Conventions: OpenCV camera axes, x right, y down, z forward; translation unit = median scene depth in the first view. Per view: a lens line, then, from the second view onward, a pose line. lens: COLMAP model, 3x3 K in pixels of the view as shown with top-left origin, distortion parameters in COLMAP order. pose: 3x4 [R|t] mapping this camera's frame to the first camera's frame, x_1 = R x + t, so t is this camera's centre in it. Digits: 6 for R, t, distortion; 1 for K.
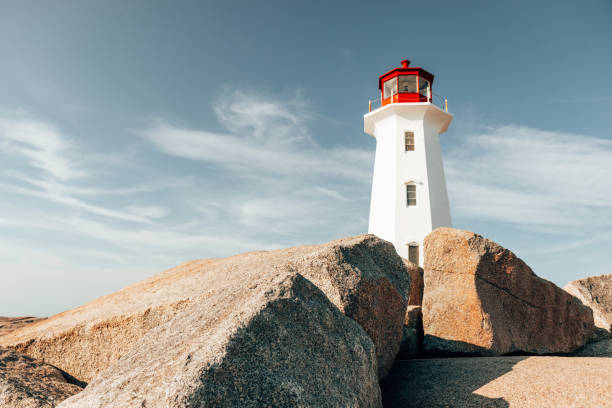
lens RADIAL K [[489.1, 0, 347.6], [0, 489.1, 200.4], [0, 0, 1]] dist [0.007489, -0.008947]
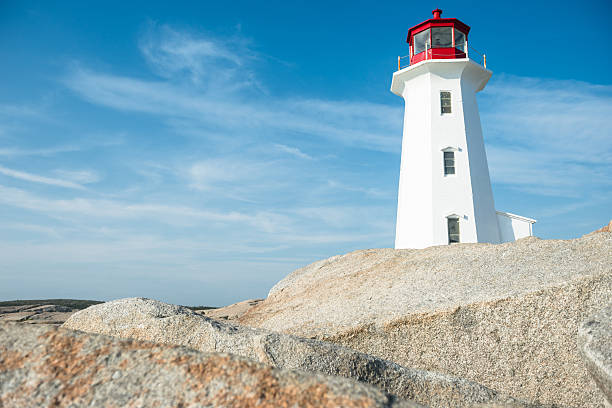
lens RADIAL K [[581.0, 0, 321.3], [0, 581.0, 199.3], [0, 0, 1]] dist [-0.024475, 0.000000]
pose [[0.997997, -0.013978, 0.061700, -0.161715], [0.009248, 0.997043, 0.076288, -0.026098], [-0.062584, -0.075565, 0.995175, -0.055136]]
